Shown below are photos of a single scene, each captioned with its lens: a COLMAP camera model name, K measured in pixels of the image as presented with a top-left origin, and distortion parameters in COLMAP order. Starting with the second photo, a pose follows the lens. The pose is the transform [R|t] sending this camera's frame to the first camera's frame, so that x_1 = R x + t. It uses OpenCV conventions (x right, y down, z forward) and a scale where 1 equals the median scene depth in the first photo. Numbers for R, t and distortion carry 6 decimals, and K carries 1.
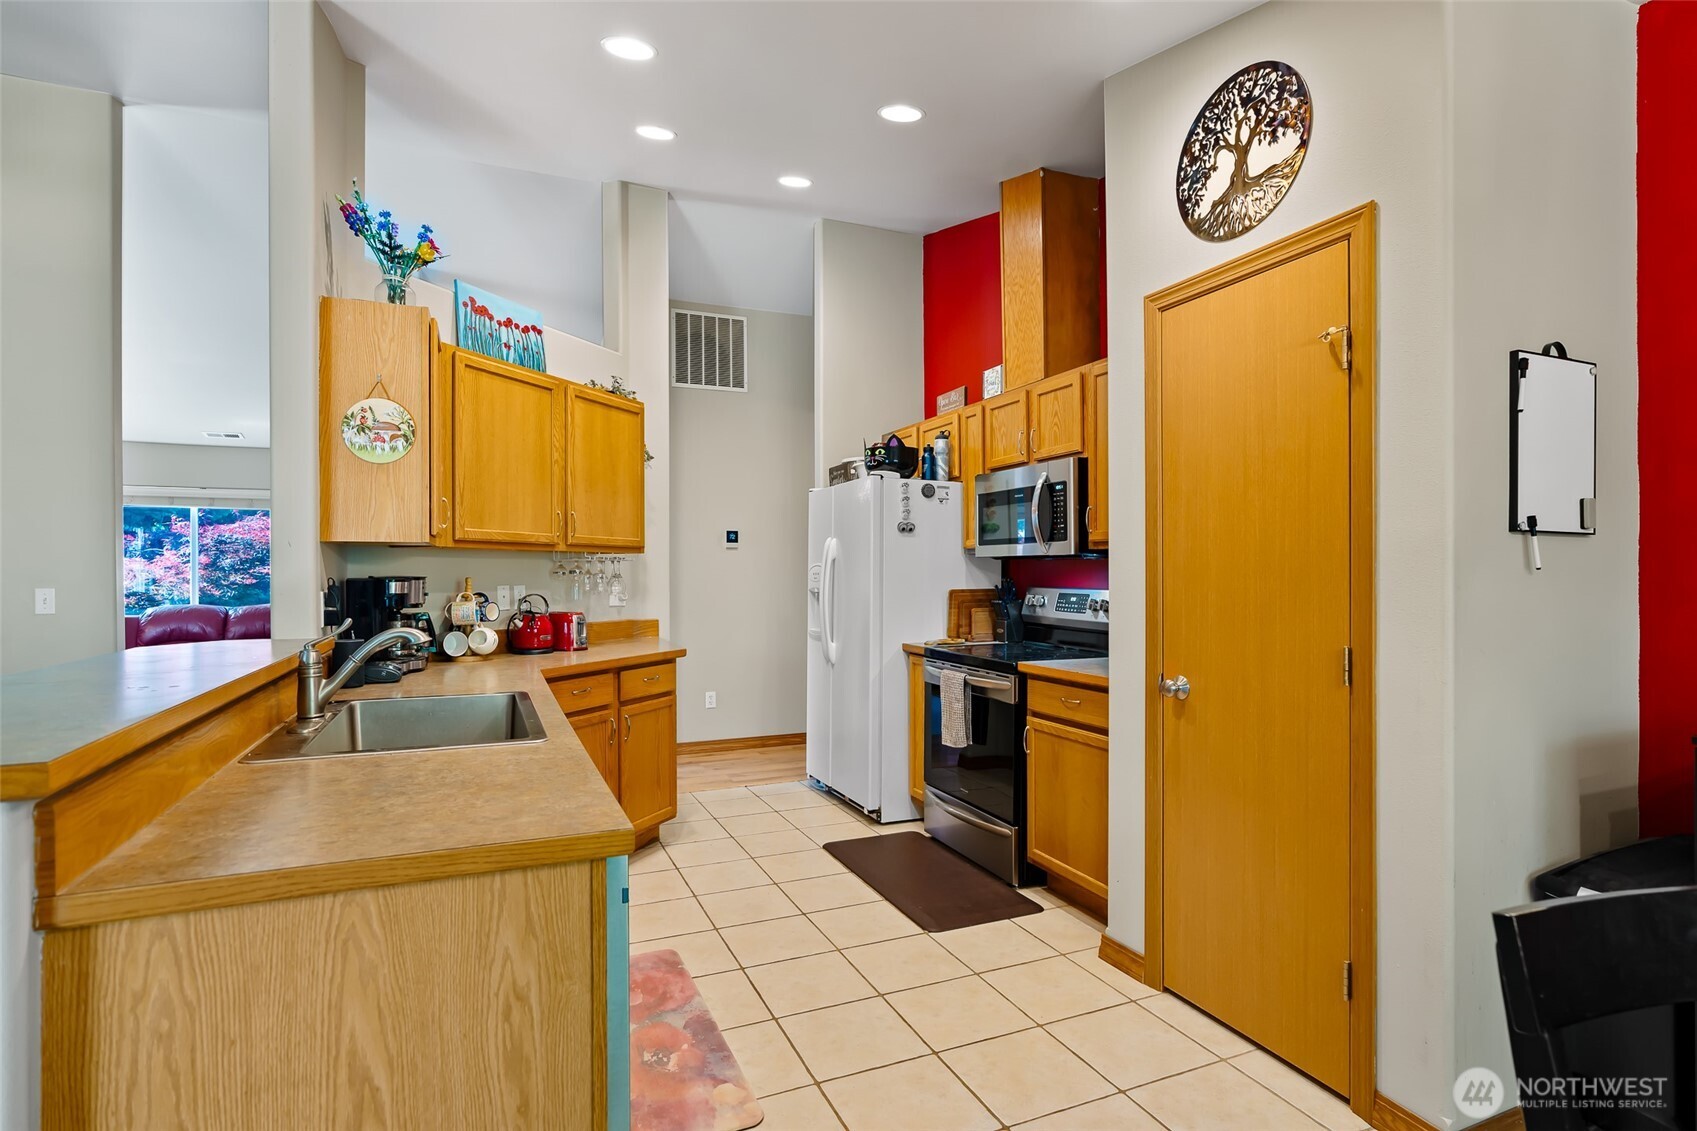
lens RADIAL K [[848.3, 0, 853.7], [0, 848.3, 570.5], [0, 0, 1]] dist [-0.006358, 0.002295]
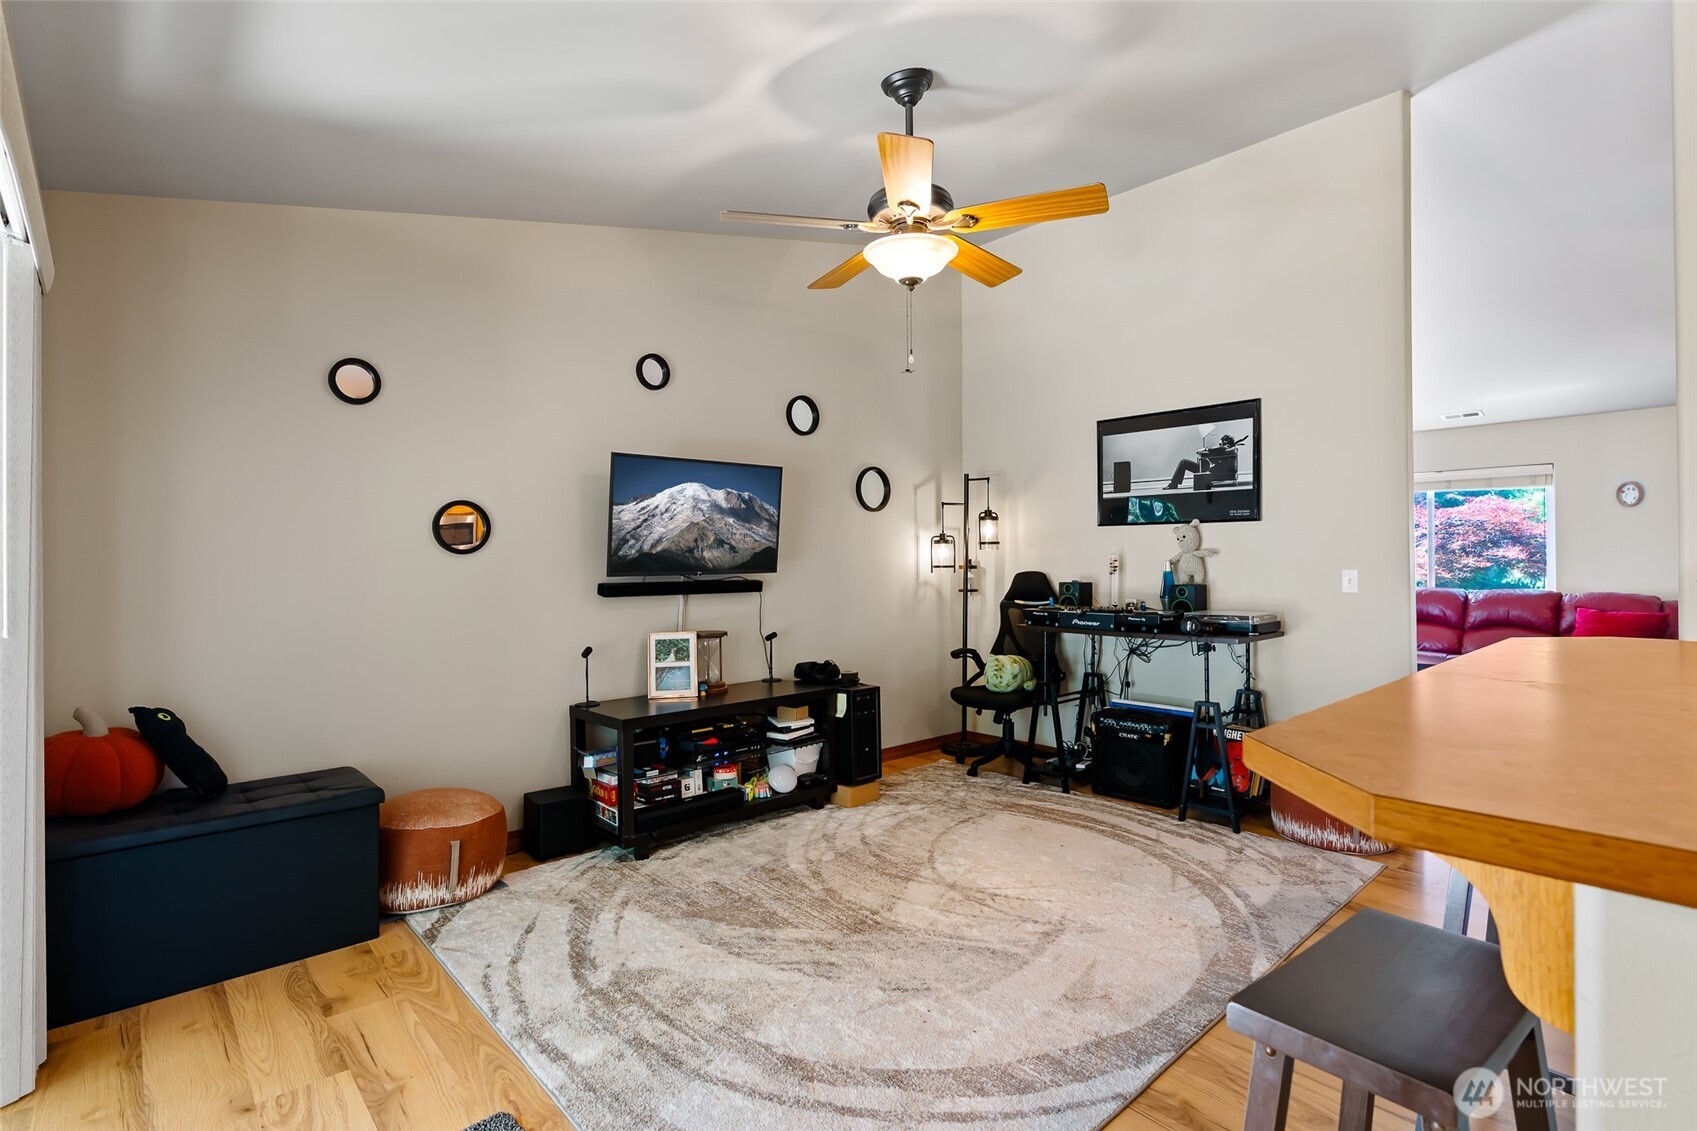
lens RADIAL K [[822.3, 0, 843.0], [0, 822.3, 553.0], [0, 0, 1]] dist [-0.007682, 0.001049]
pose [[0.320384, -0.008545, -0.947249, -0.153753], [0.007026, 0.999953, -0.006644, 0.002038], [0.947262, -0.004526, 0.320429, 0.033752]]
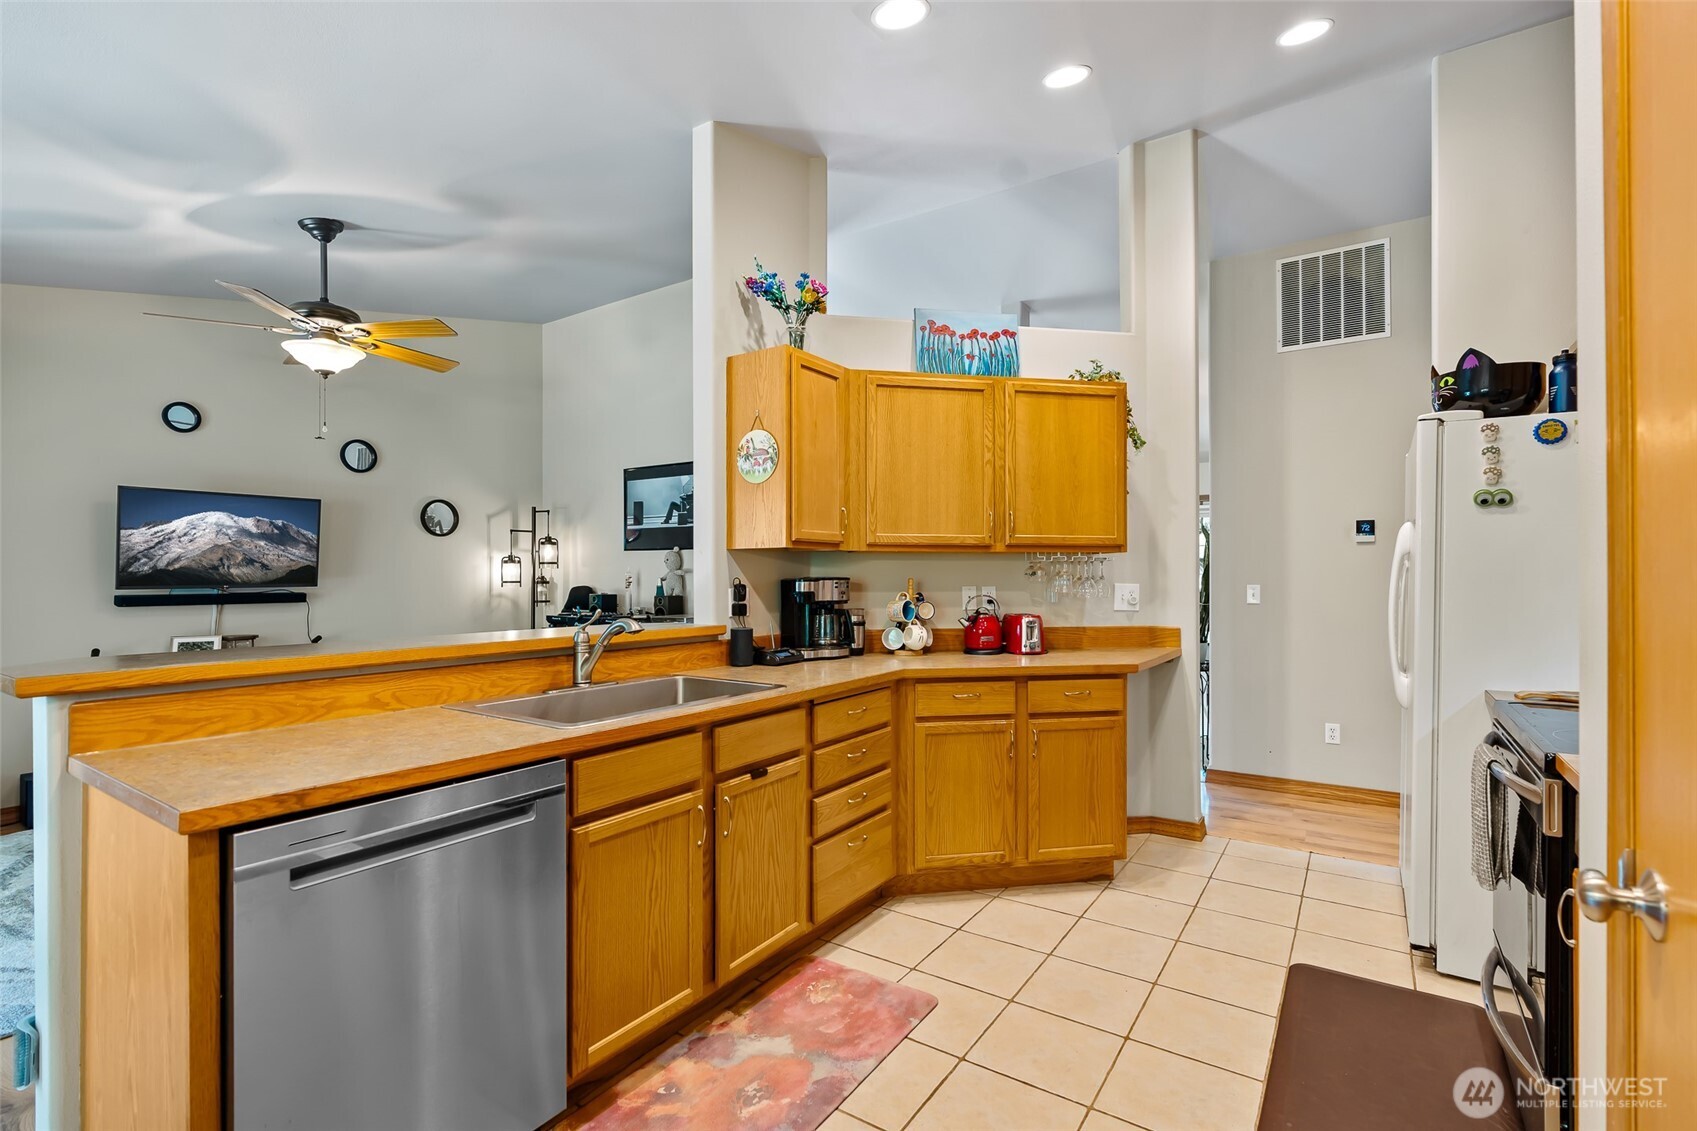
lens RADIAL K [[772.8, 0, 853.2], [0, 772.8, 571.8], [0, 0, 1]] dist [-0.004153, 0.001975]
pose [[0.541280, -0.003463, -0.840835, 0.310434], [0.002182, 0.999994, -0.002715, 0.002050], [0.840840, -0.000365, 0.541284, 0.361596]]
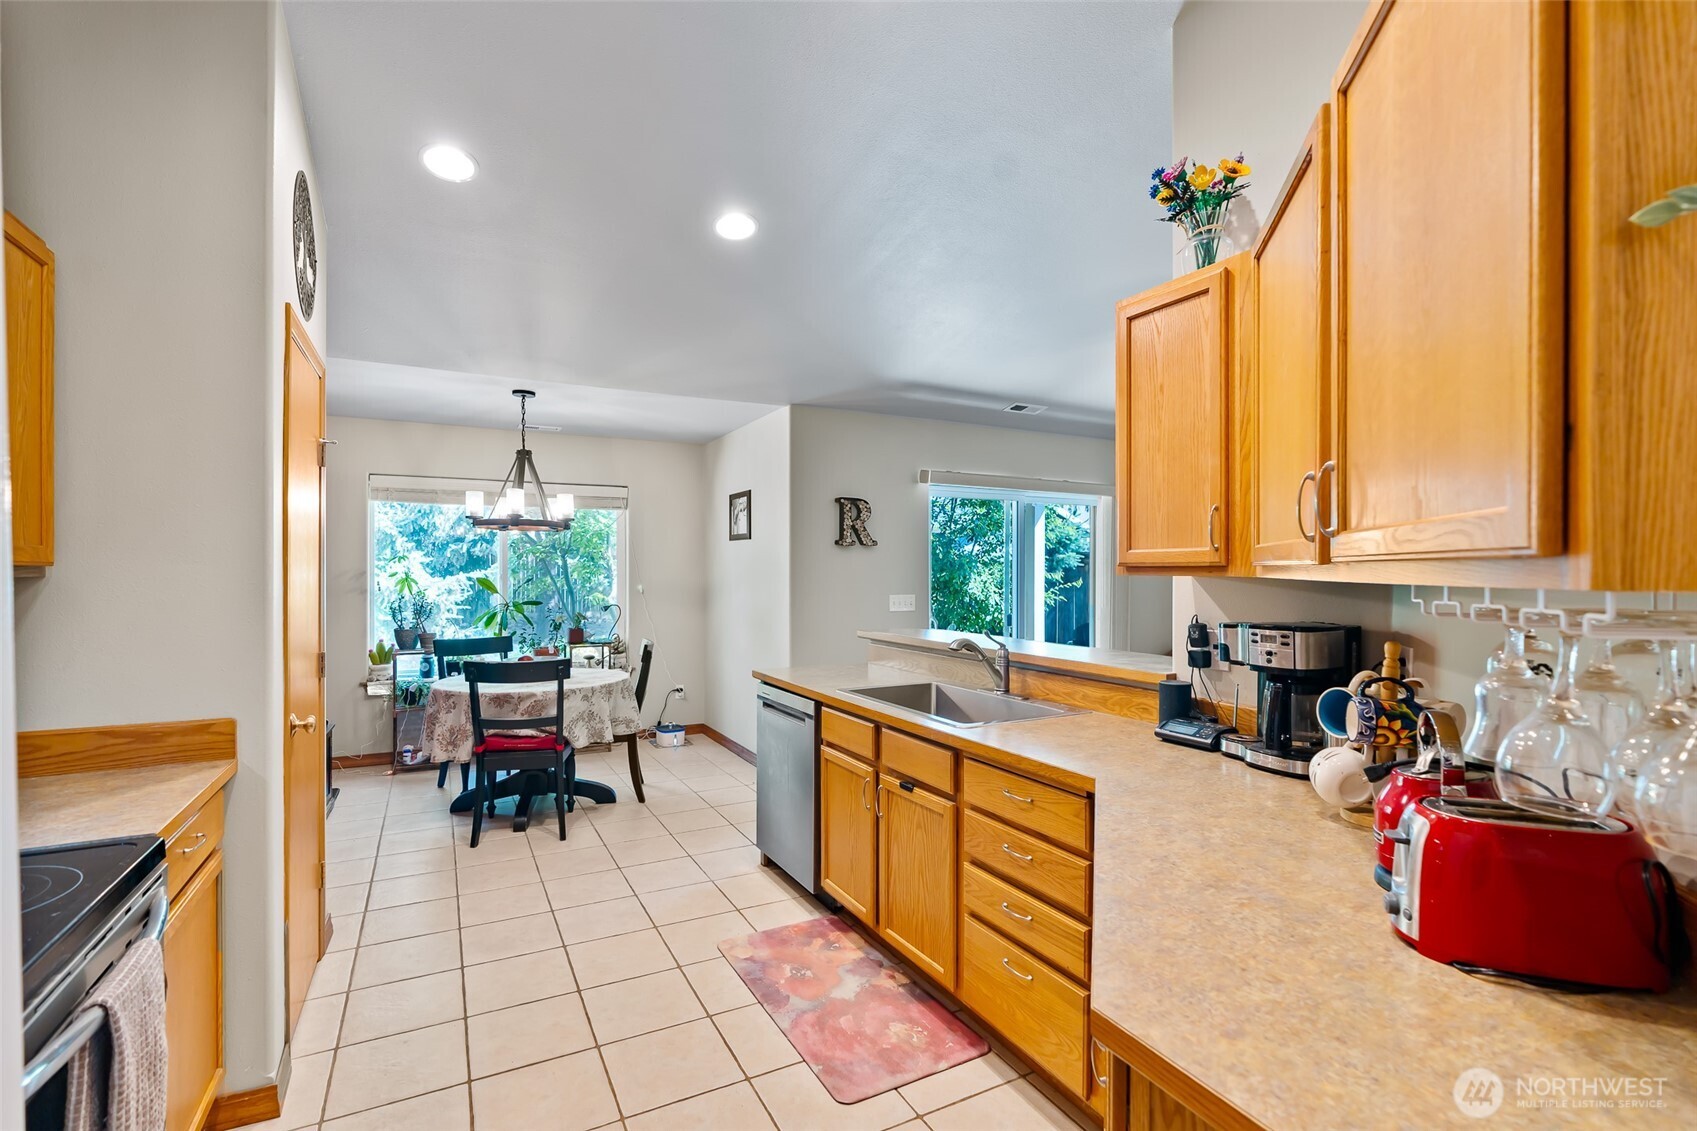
lens RADIAL K [[772.8, 0, 845.3], [0, 772.8, 578.7], [0, 0, 1]] dist [-0.004153, 0.001975]
pose [[-0.996943, -0.001917, -0.078108, -0.118177], [-0.002523, 0.999967, 0.007664, -0.025607], [0.078091, 0.007838, -0.996915, 1.255478]]
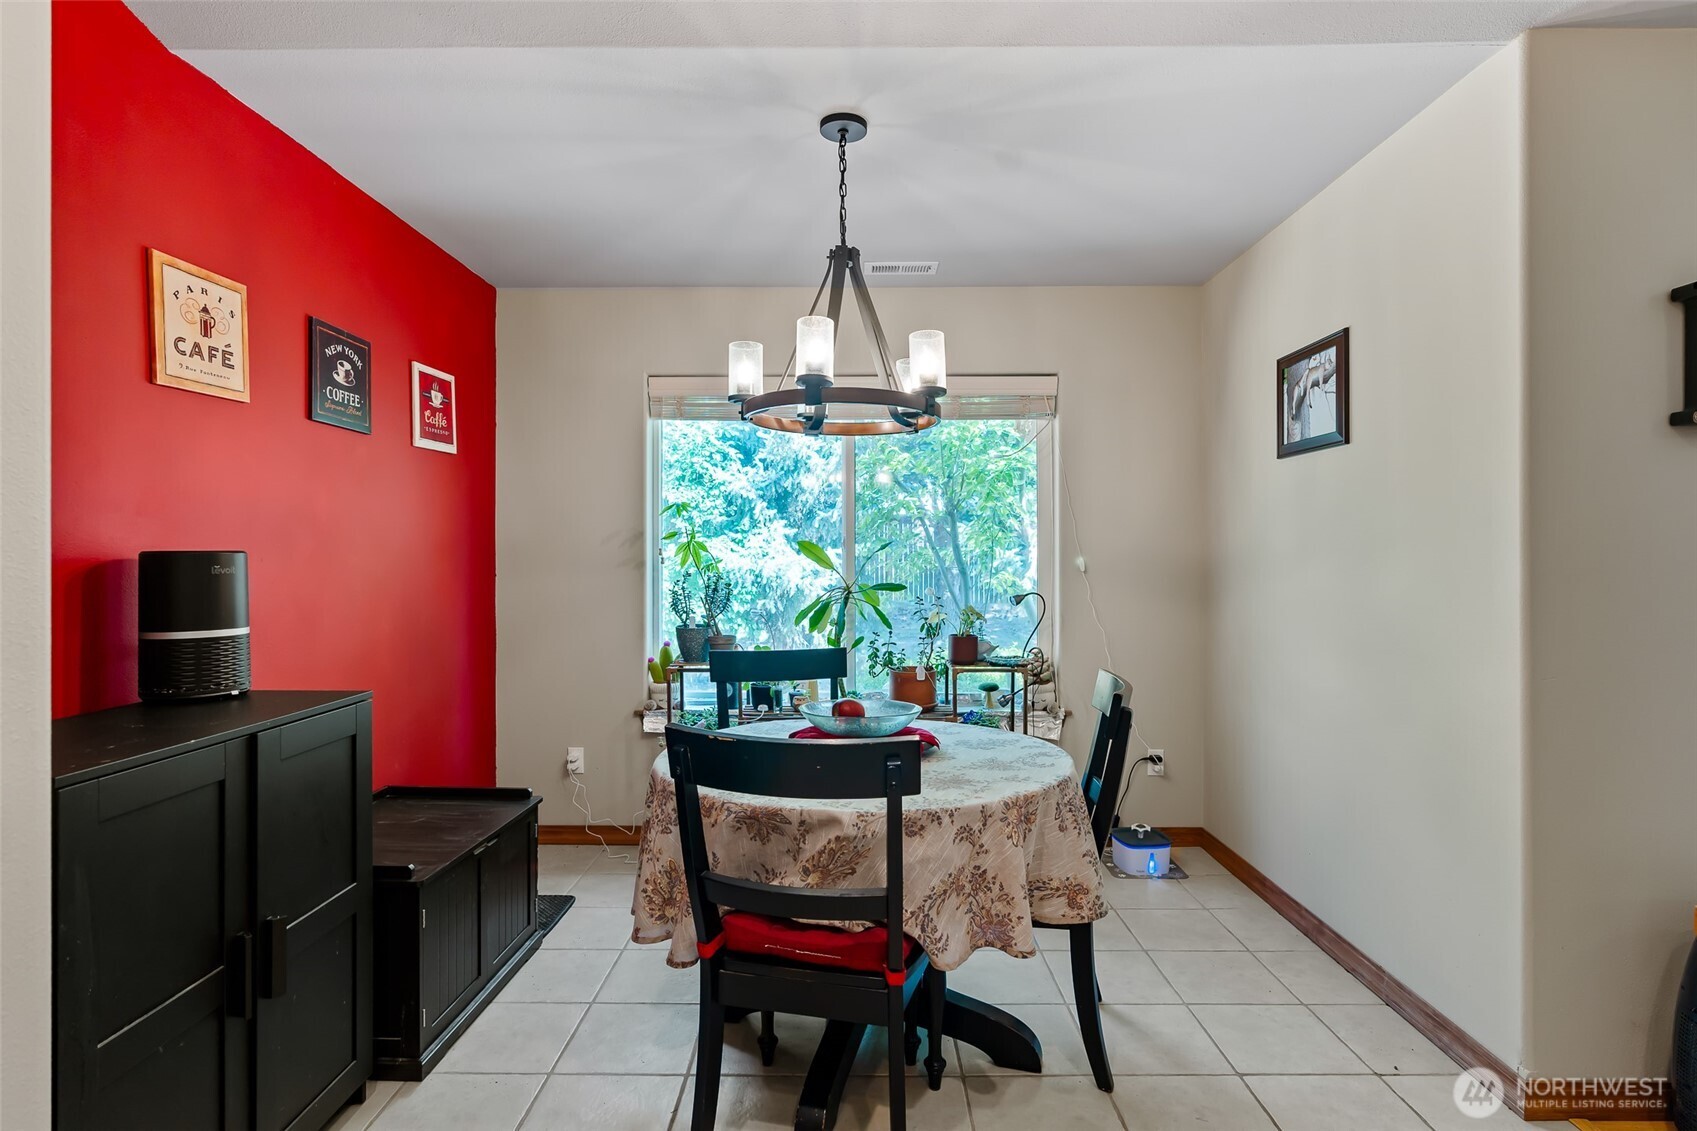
lens RADIAL K [[848.3, 0, 844.5], [0, 848.3, 574.8], [0, 0, 1]] dist [-0.006358, 0.002295]
pose [[-0.911205, -0.006158, 0.411908, 0.032527], [0.001035, 0.999851, 0.017237, 0.004568], [-0.411953, 0.016133, -0.911062, 0.588841]]
